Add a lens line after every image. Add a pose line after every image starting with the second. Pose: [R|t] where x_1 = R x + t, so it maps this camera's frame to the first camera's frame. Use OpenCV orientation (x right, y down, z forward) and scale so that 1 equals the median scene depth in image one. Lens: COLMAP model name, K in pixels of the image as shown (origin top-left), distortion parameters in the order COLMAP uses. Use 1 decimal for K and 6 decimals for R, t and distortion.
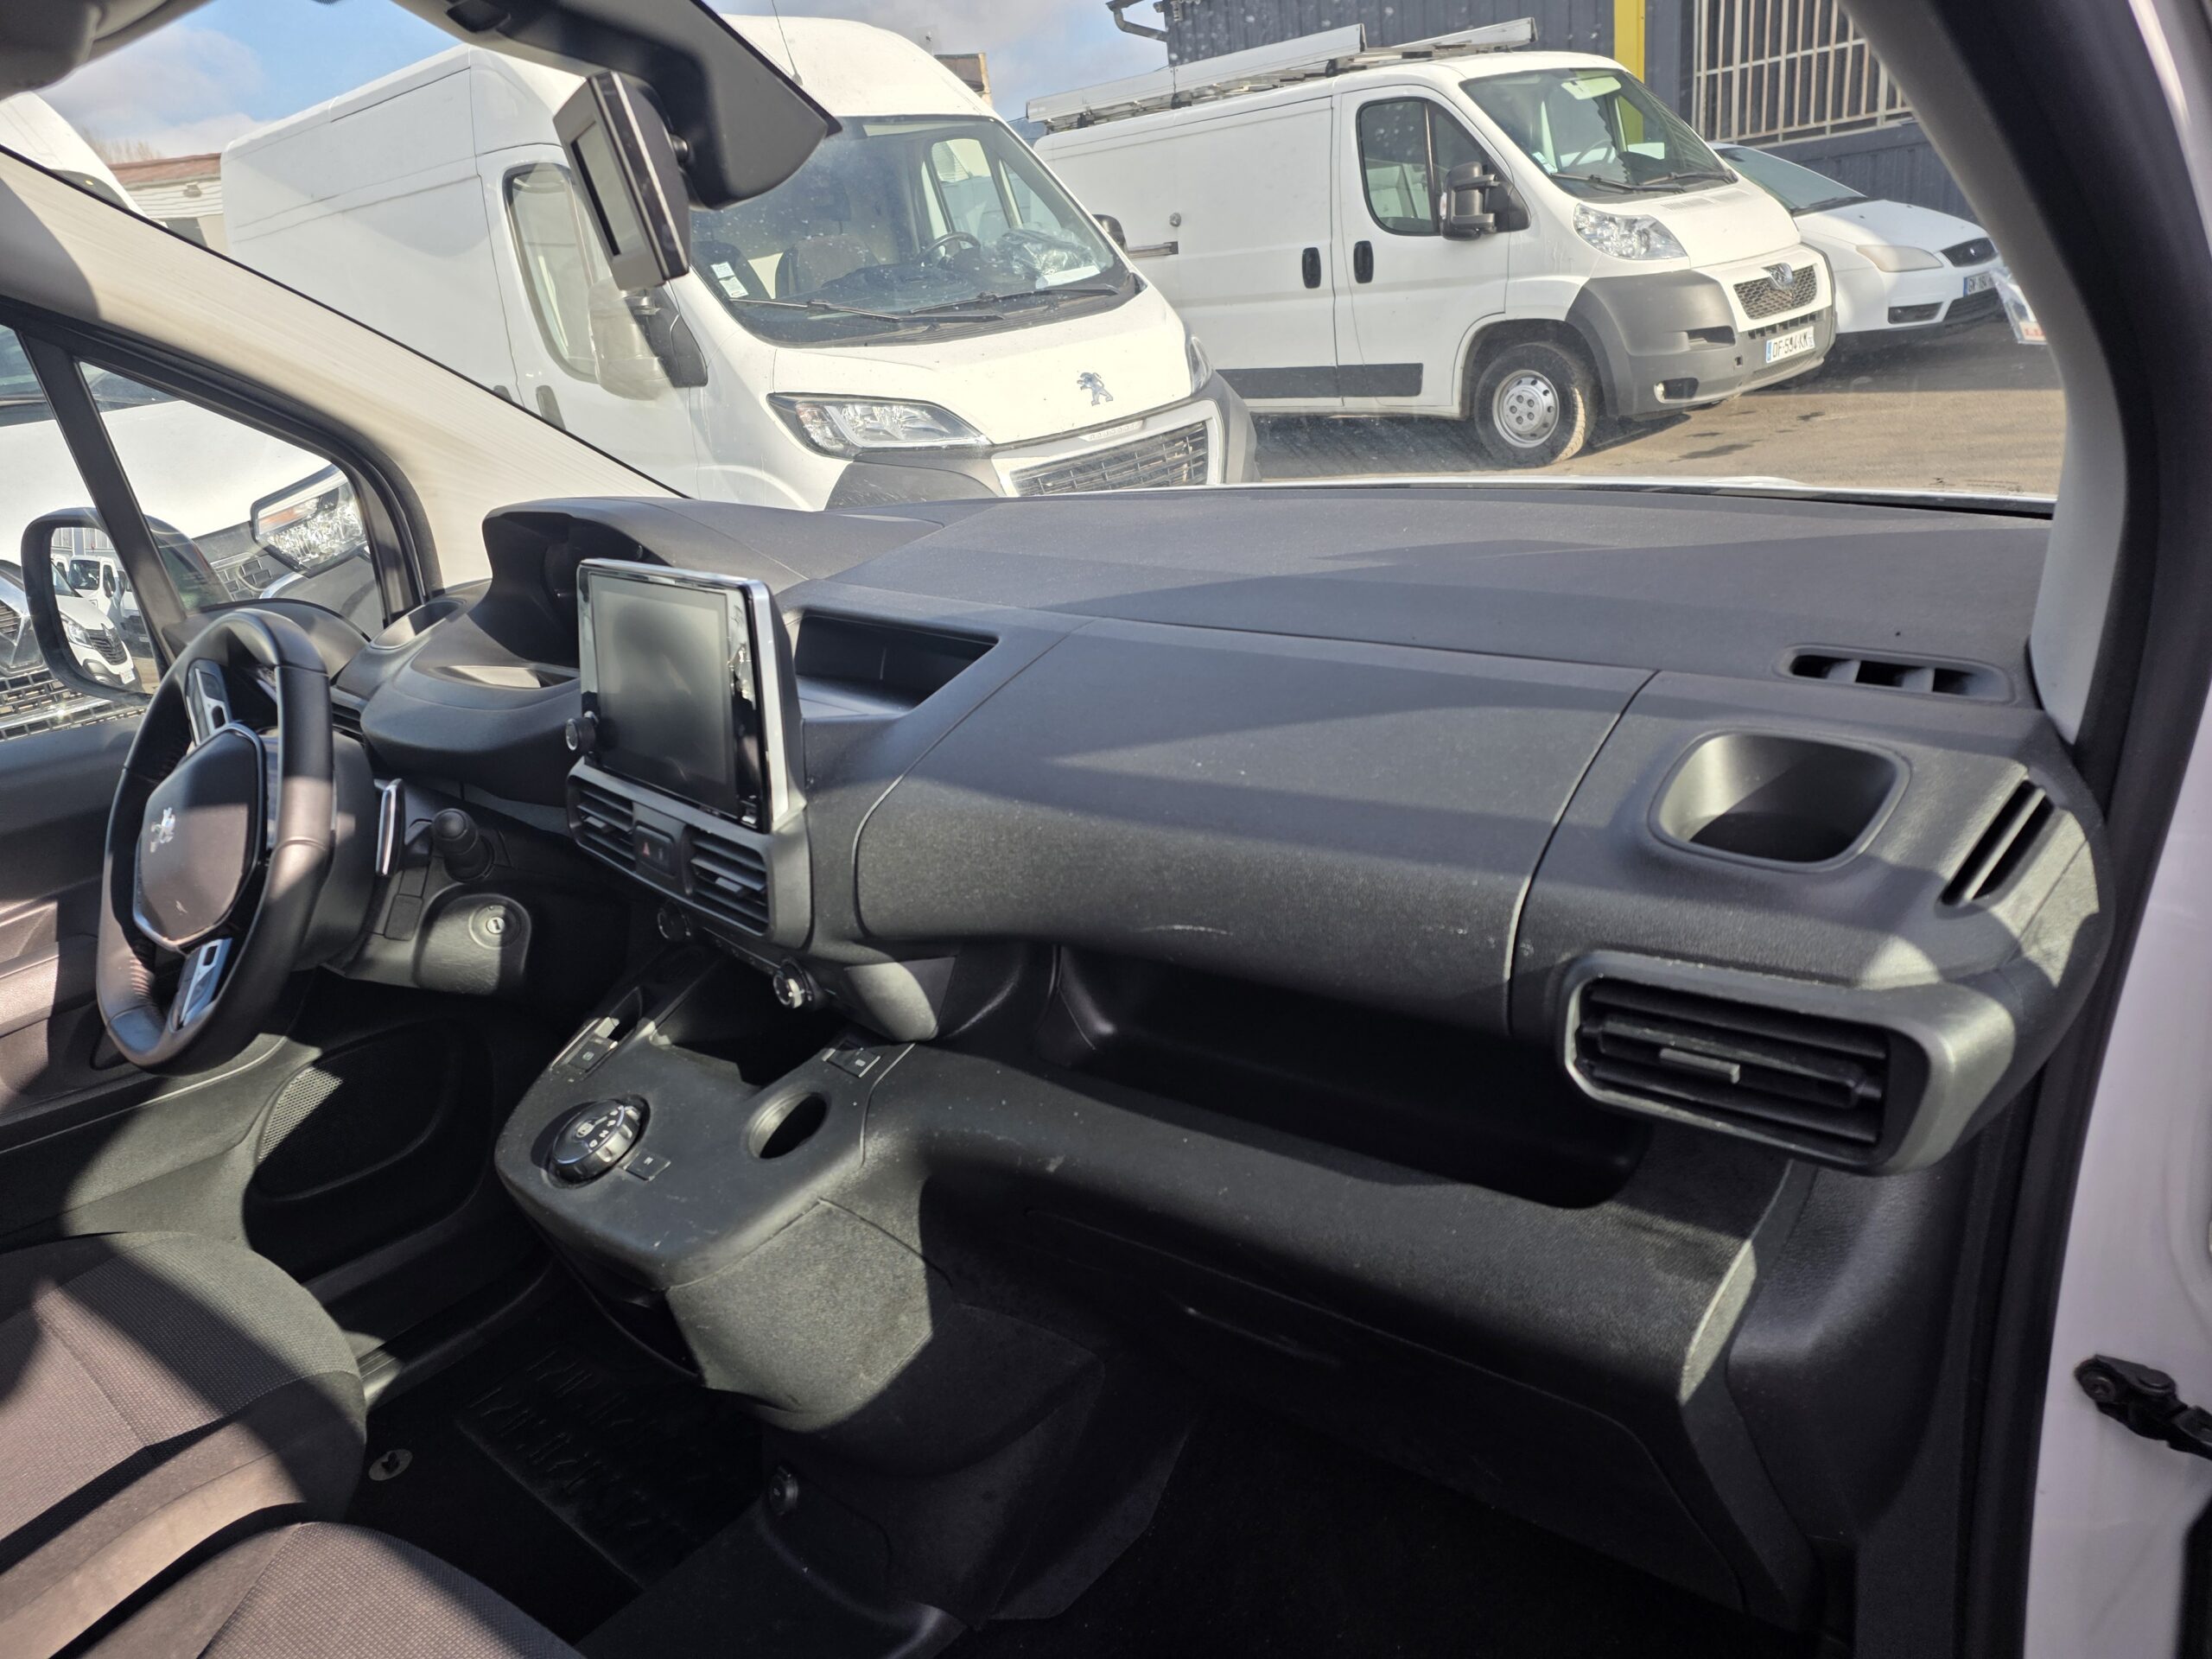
lens RADIAL K [[1465.4, 0, 1101.6], [0, 1465.4, 845.1], [0, 0, 1]] dist [0.025508, -0.018937]
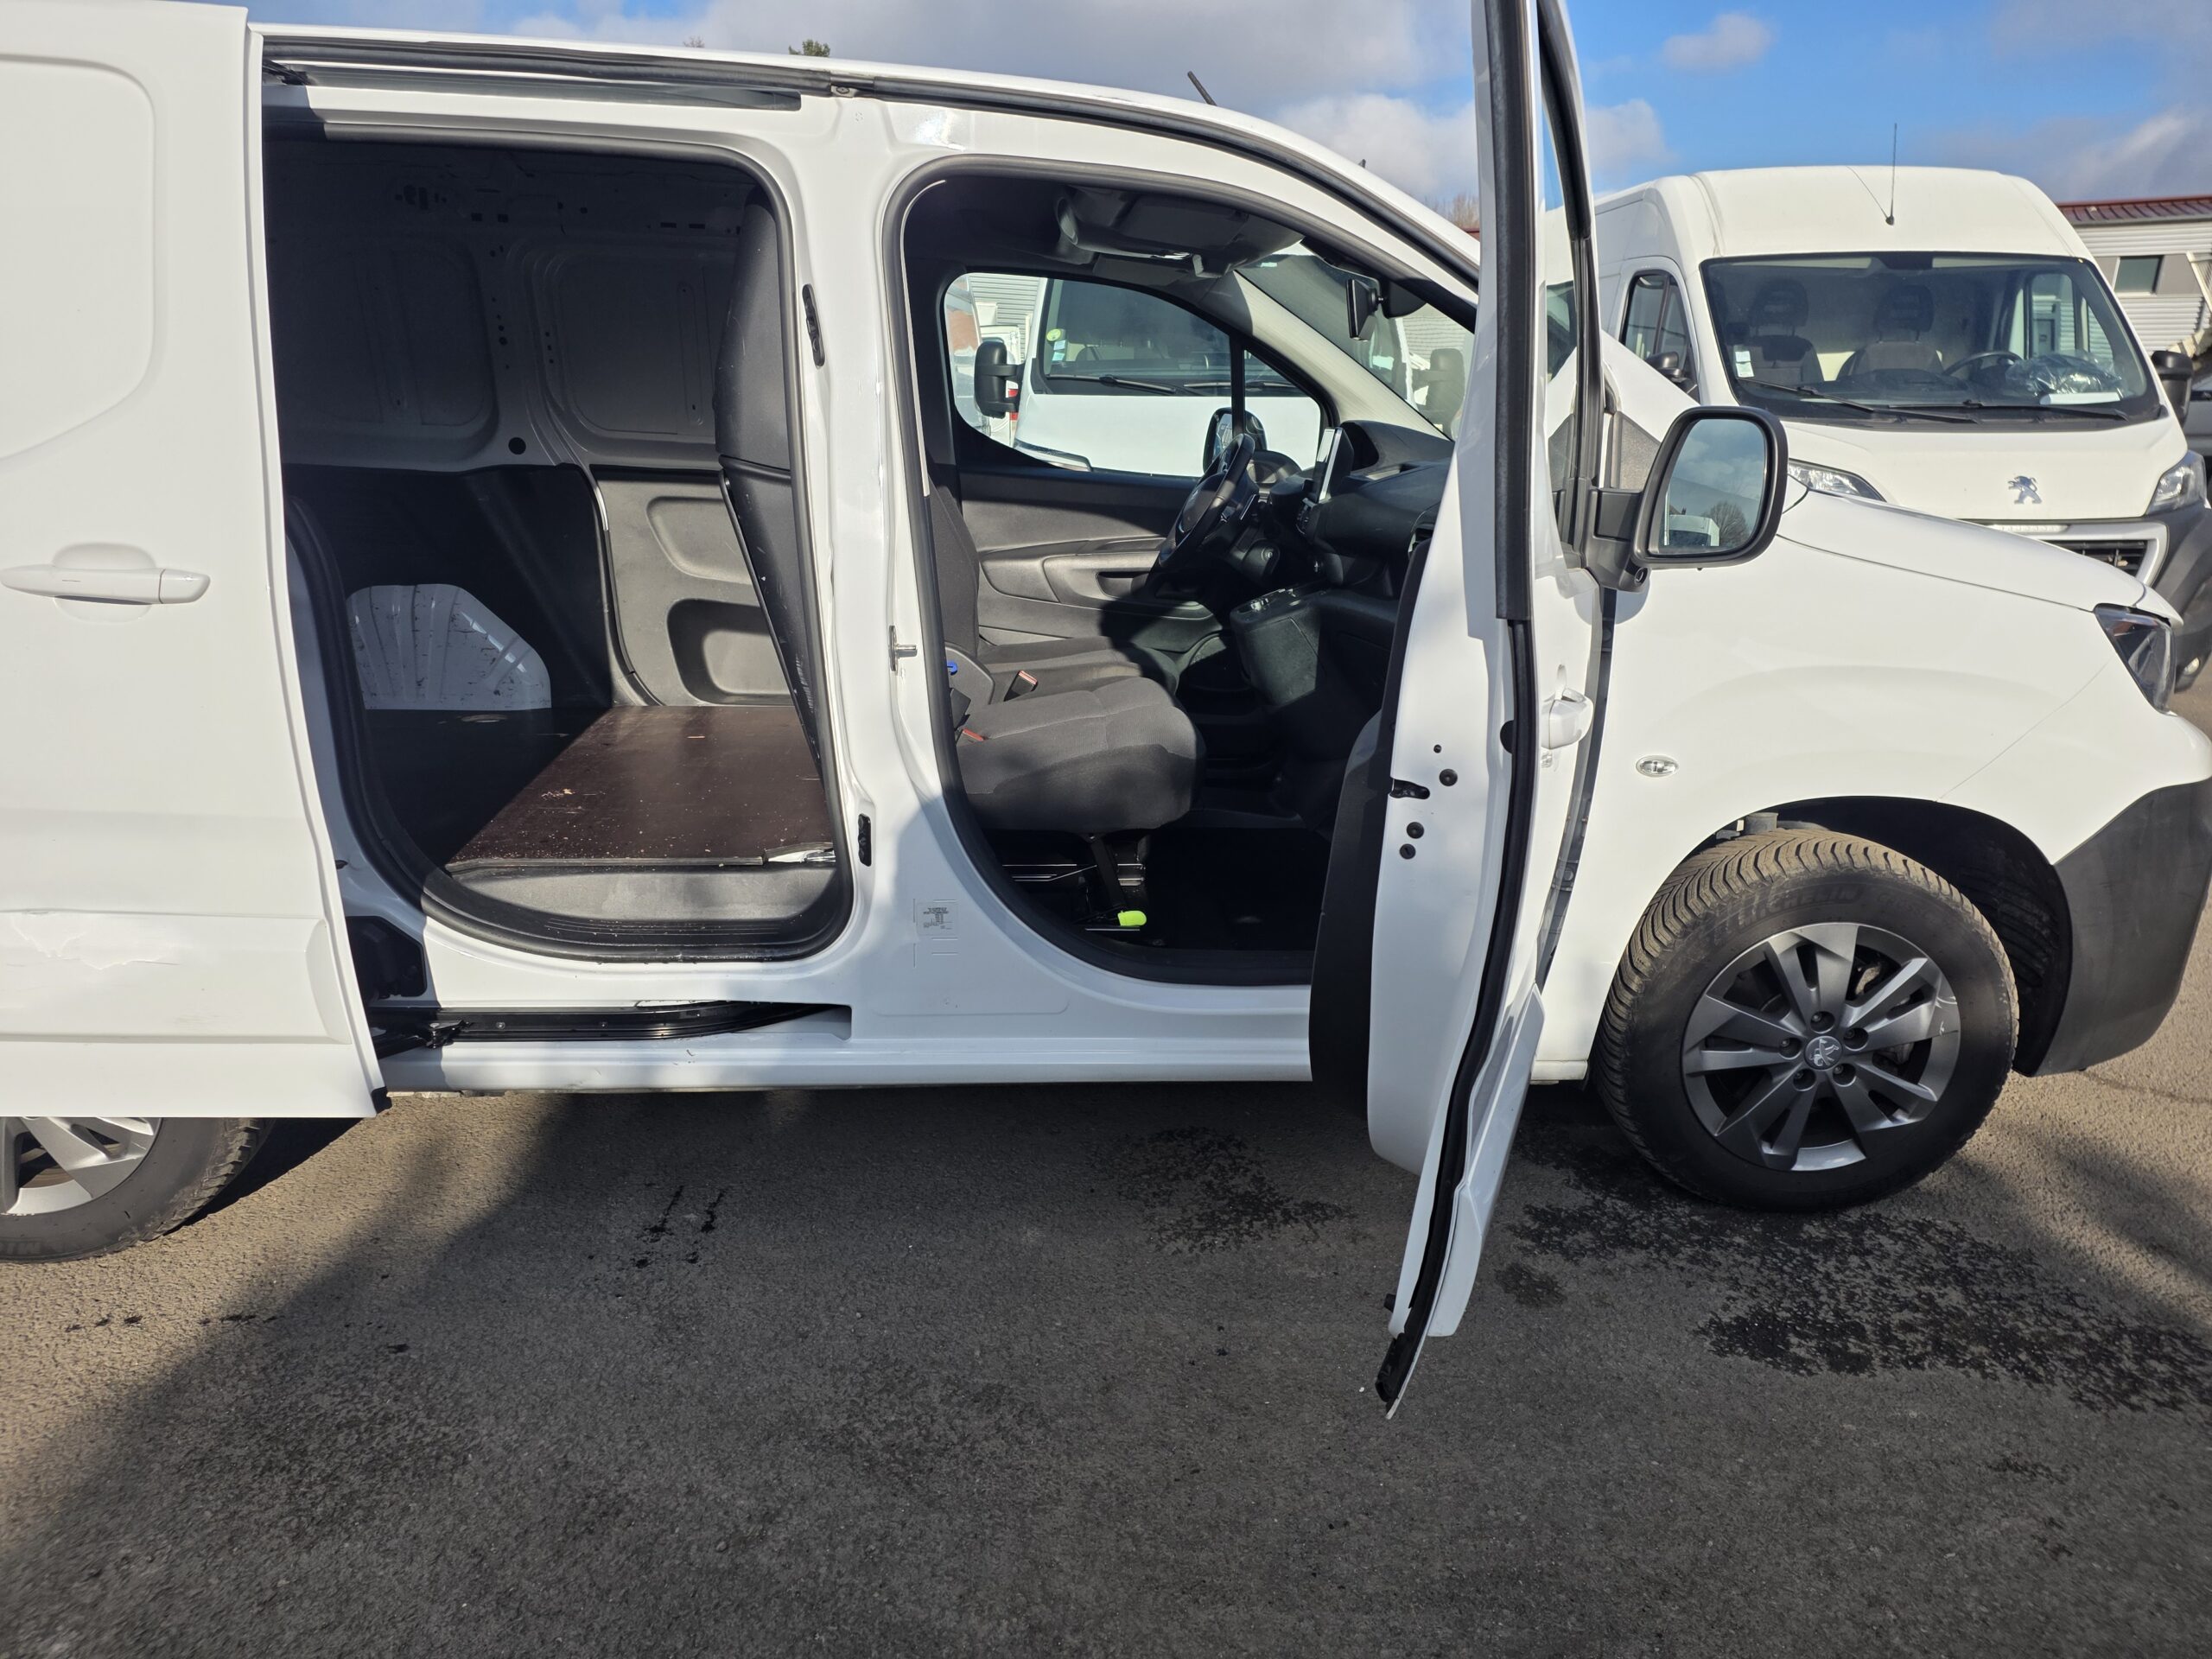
lens RADIAL K [[1465.4, 0, 1117.1], [0, 1465.4, 832.2], [0, 0, 1]] dist [0.025508, -0.018937]
pose [[0.702189, 0.320720, -0.635665, 1.248727], [-0.353039, 0.932154, 0.080326, 0.398450], [0.618300, 0.168011, 0.767774, -1.167152]]
